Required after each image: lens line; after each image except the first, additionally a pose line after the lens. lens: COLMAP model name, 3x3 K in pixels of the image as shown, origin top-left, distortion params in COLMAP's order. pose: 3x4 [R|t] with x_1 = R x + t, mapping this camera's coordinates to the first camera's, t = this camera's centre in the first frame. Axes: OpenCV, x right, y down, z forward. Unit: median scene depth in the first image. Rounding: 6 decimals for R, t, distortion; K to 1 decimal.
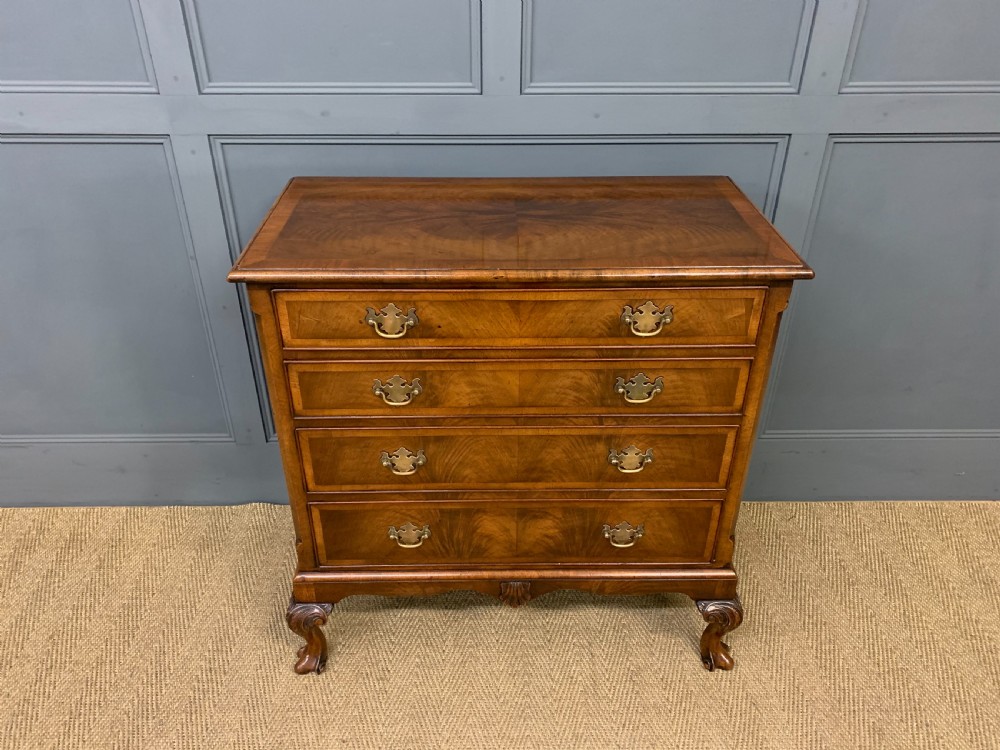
lens RADIAL K [[752.9, 0, 497.0], [0, 752.9, 369.6], [0, 0, 1]] dist [0.043980, -0.024181]
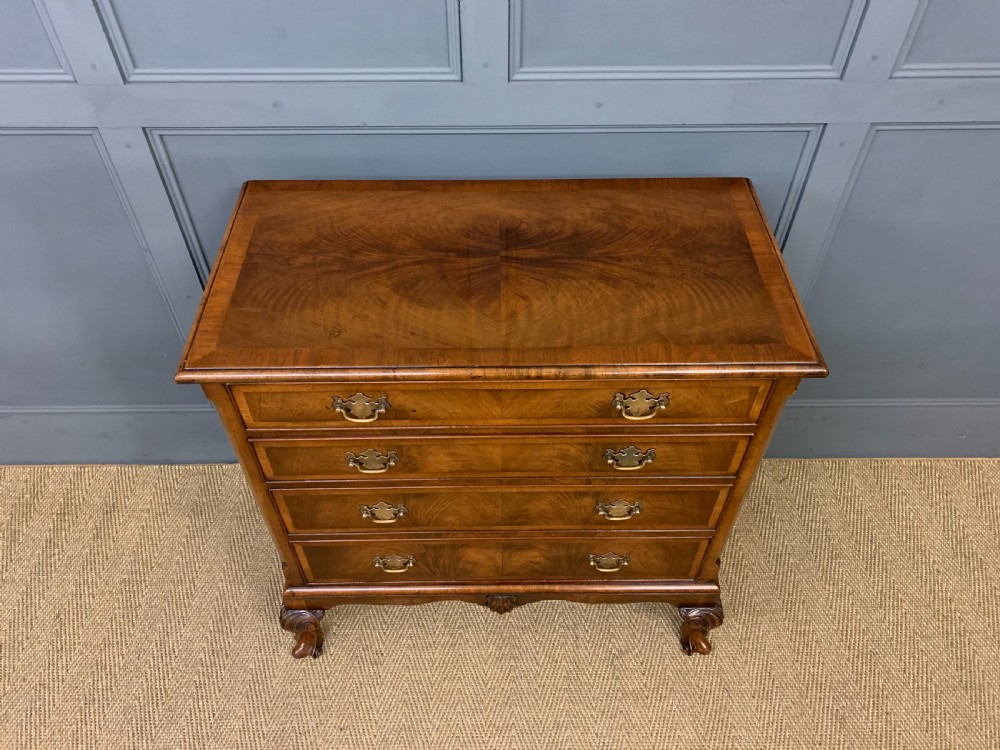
lens RADIAL K [[755.6, 0, 500.0], [0, 755.6, 375.0], [0, 0, 1]] dist [0.033208, -0.009278]
pose [[0.999987, 0.001809, -0.004739, 0.029951], [-0.000423, 0.960721, 0.277517, -0.323069], [0.005055, -0.277512, 0.960709, 0.116392]]
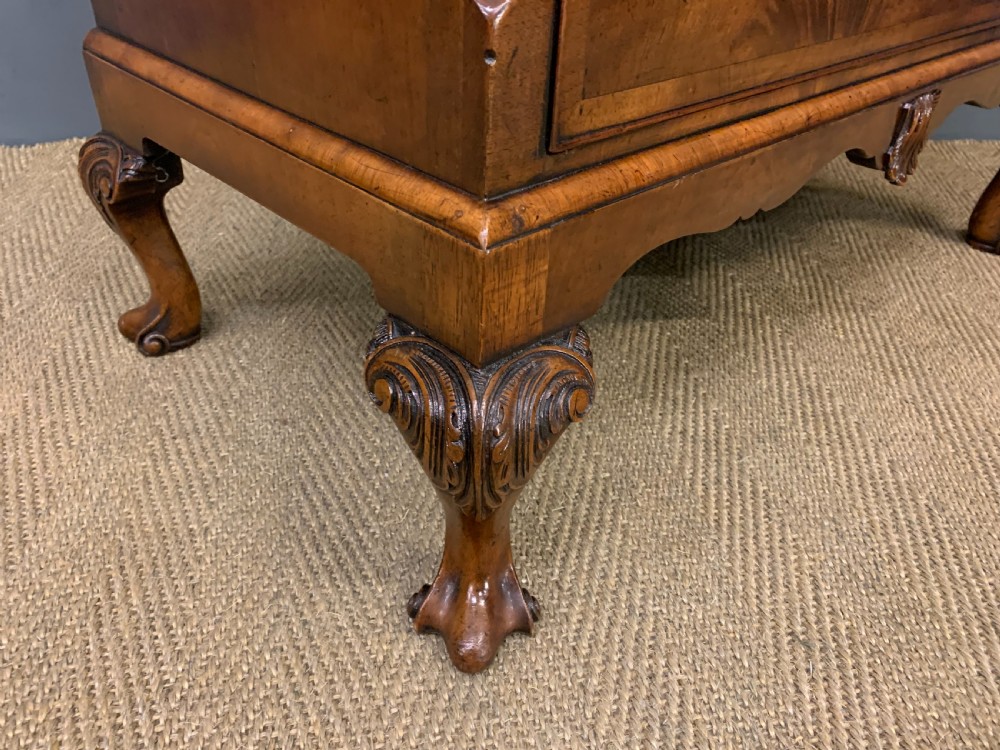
lens RADIAL K [[757.0, 0, 500.2], [0, 757.0, 377.3], [0, 0, 1]] dist [0.002936, -0.001030]
pose [[0.990351, -0.039146, 0.132939, -0.154368], [0.031395, 0.997710, 0.059904, 0.490888], [-0.134980, -0.055152, 0.989312, 0.638344]]
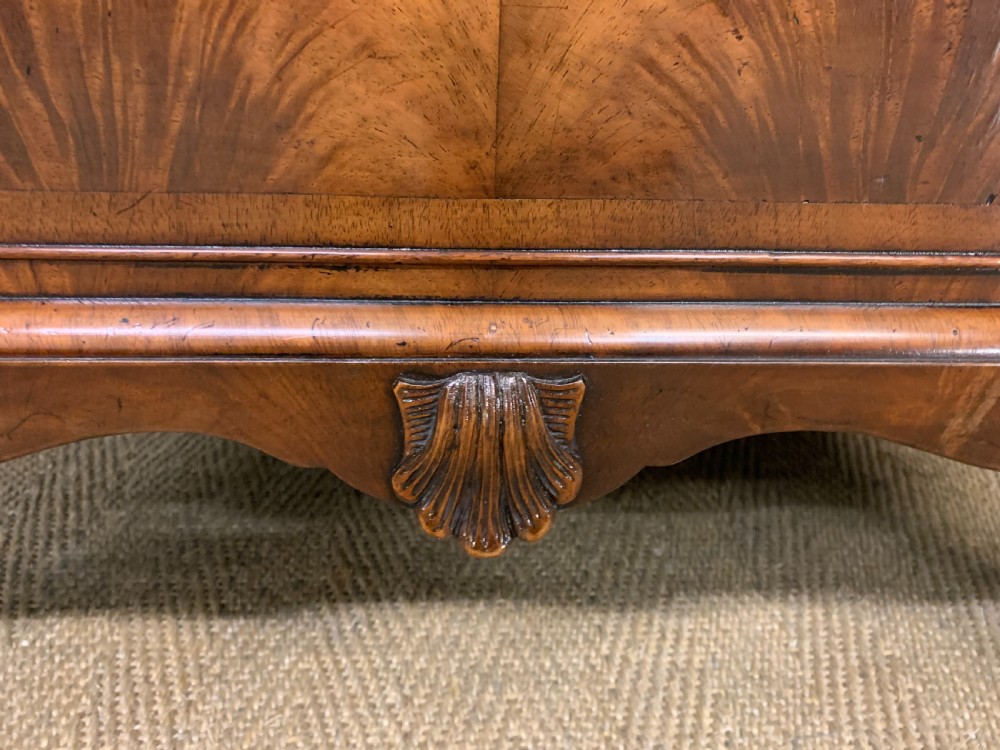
lens RADIAL K [[764.9, 0, 510.1], [0, 764.9, 380.6], [0, 0, 1]] dist [0.033332, -0.007033]
pose [[0.997861, 0.003205, 0.065293, 0.020649], [0.000165, 0.998671, -0.051546, 0.326640], [-0.065371, 0.051447, 0.996534, 0.947510]]
